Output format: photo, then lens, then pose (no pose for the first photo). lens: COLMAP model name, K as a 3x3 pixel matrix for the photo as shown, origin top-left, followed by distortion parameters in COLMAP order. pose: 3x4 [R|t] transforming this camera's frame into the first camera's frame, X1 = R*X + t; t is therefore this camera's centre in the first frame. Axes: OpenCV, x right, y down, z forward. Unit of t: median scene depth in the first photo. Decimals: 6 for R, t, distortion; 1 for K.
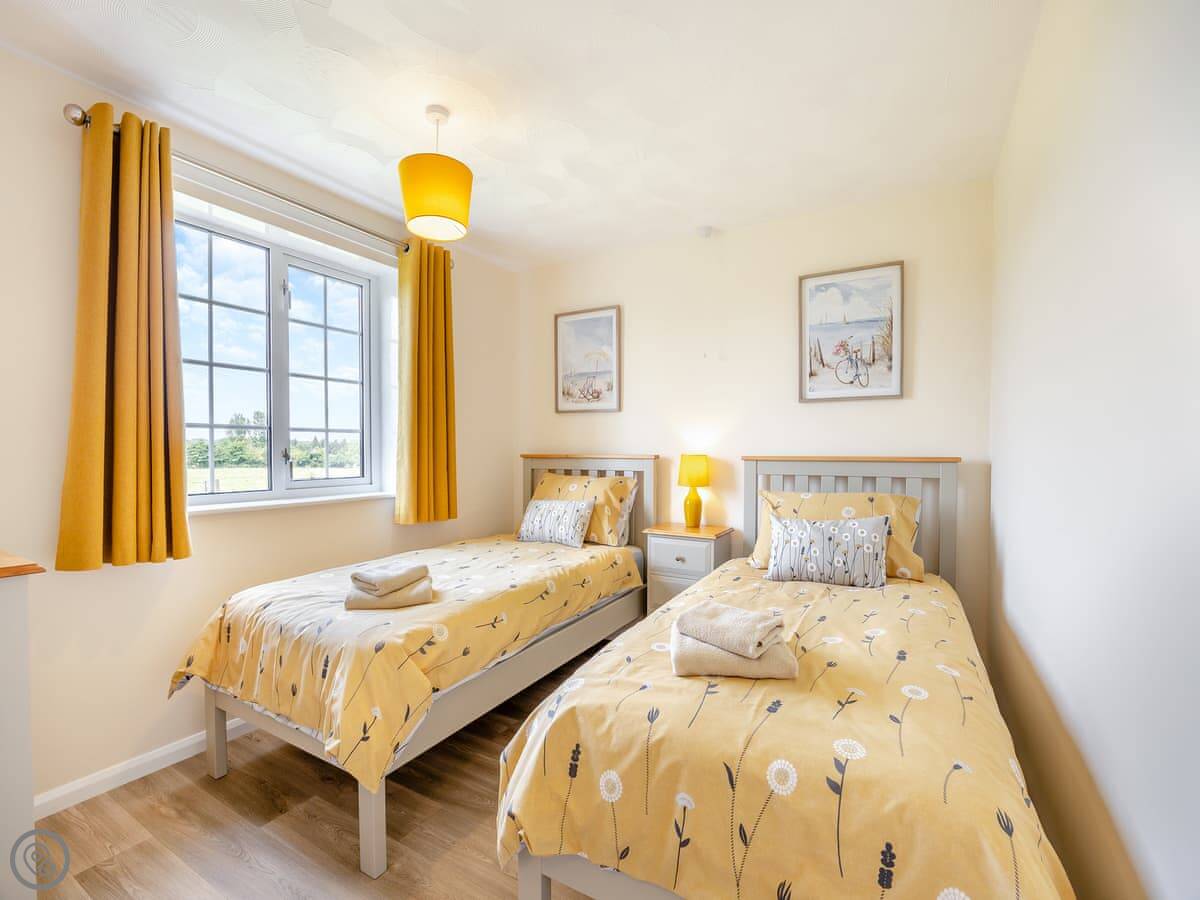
lens RADIAL K [[537.4, 0, 616.5], [0, 537.4, 458.7], [0, 0, 1]] dist [-0.022273, 0.000275]
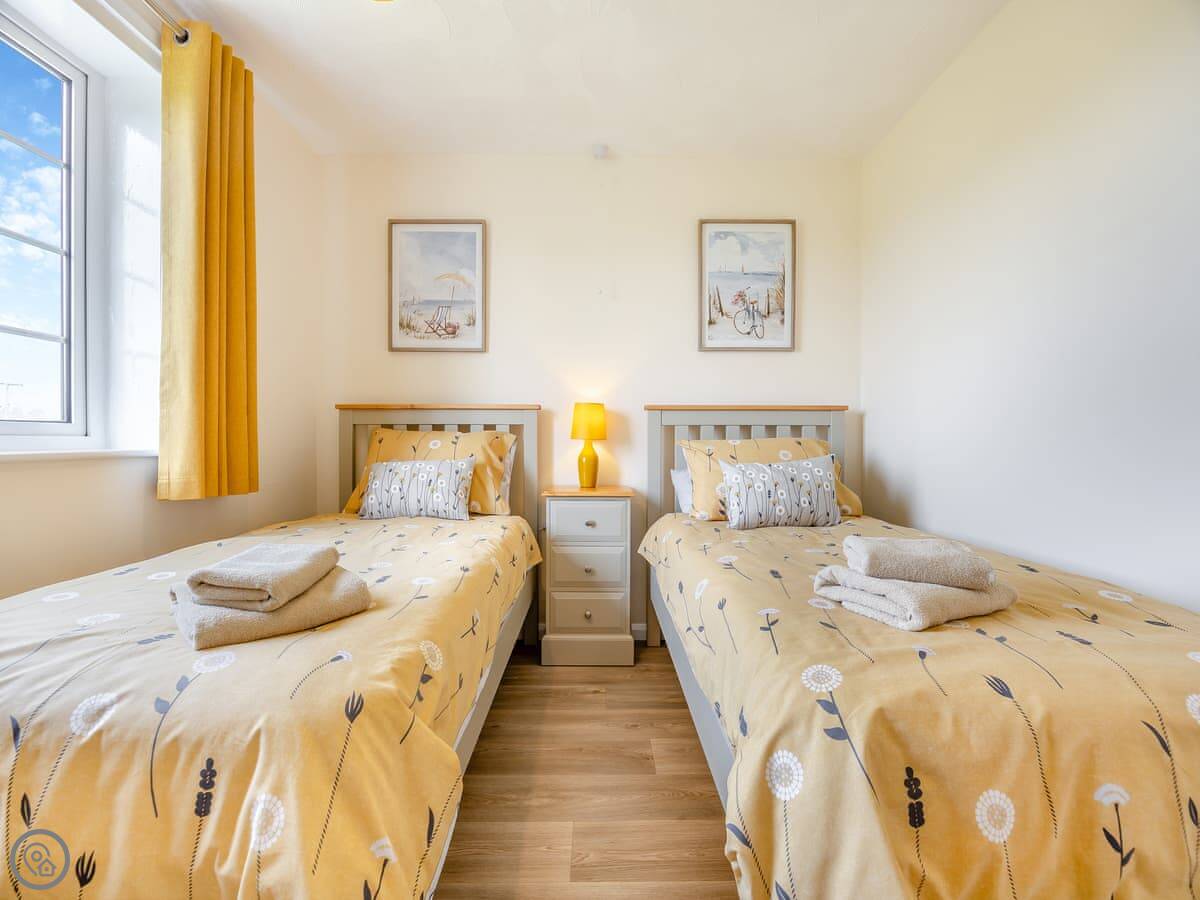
lens RADIAL K [[520.8, 0, 602.5], [0, 520.8, 446.8], [0, 0, 1]] dist [-0.019056, 0.000454]
pose [[0.863675, -0.004065, 0.504034, -0.289374], [0.009509, 0.999921, -0.008229, 0.076041], [-0.503960, 0.011900, 0.863645, 0.293195]]
